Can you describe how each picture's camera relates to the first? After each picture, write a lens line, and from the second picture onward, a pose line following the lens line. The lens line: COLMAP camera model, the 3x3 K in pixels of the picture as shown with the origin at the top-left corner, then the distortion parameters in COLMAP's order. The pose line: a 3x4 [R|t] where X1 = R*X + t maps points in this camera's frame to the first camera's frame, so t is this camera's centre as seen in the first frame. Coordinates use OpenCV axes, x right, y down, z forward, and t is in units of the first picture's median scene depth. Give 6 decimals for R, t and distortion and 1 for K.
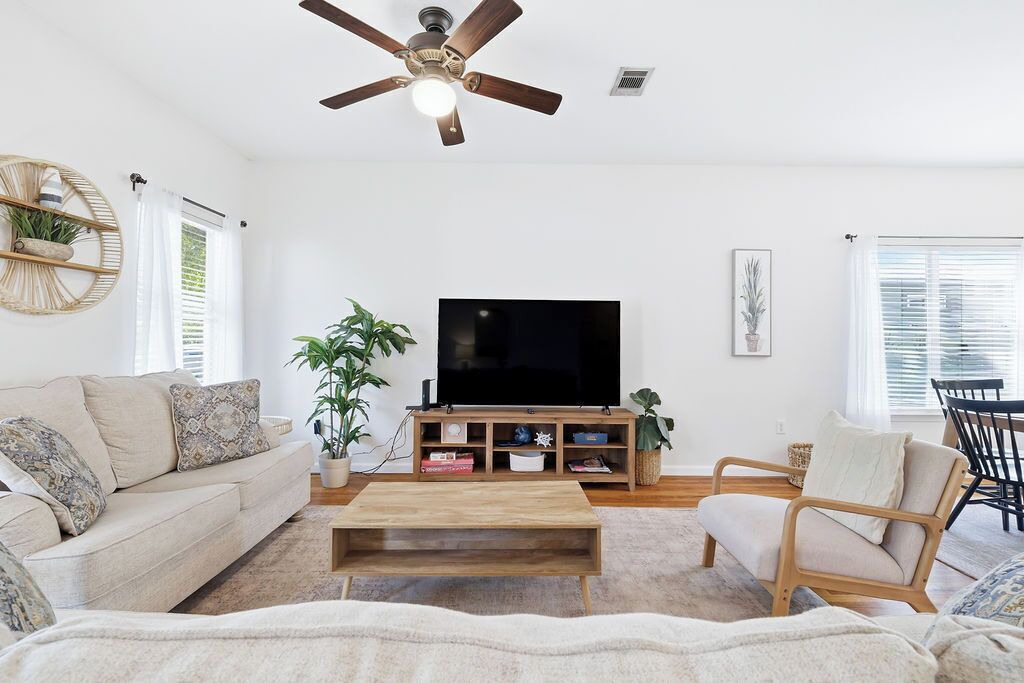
lens RADIAL K [[453.3, 0, 508.5], [0, 453.3, 337.3], [0, 0, 1]] dist [-0.001627, -0.000729]
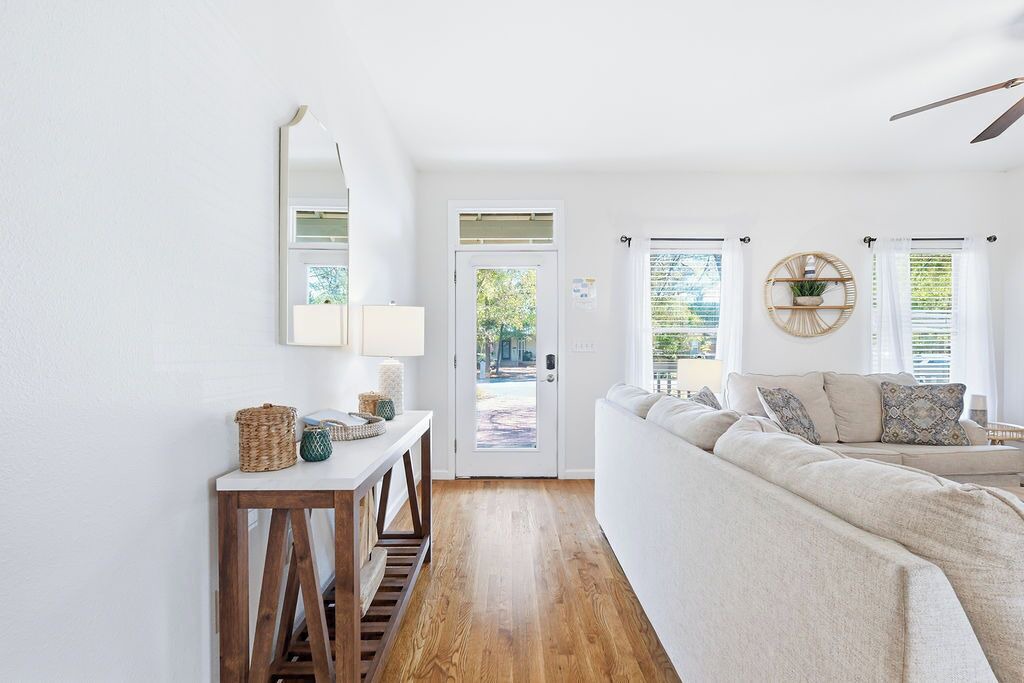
lens RADIAL K [[453.3, 0, 507.1], [0, 453.3, 354.6], [0, 0, 1]] dist [-0.001627, -0.000729]
pose [[-0.001426, 0.001509, -0.999998, 0.486523], [0.014701, 0.999891, 0.001488, -0.000844], [0.999891, -0.014699, -0.001448, -0.127092]]
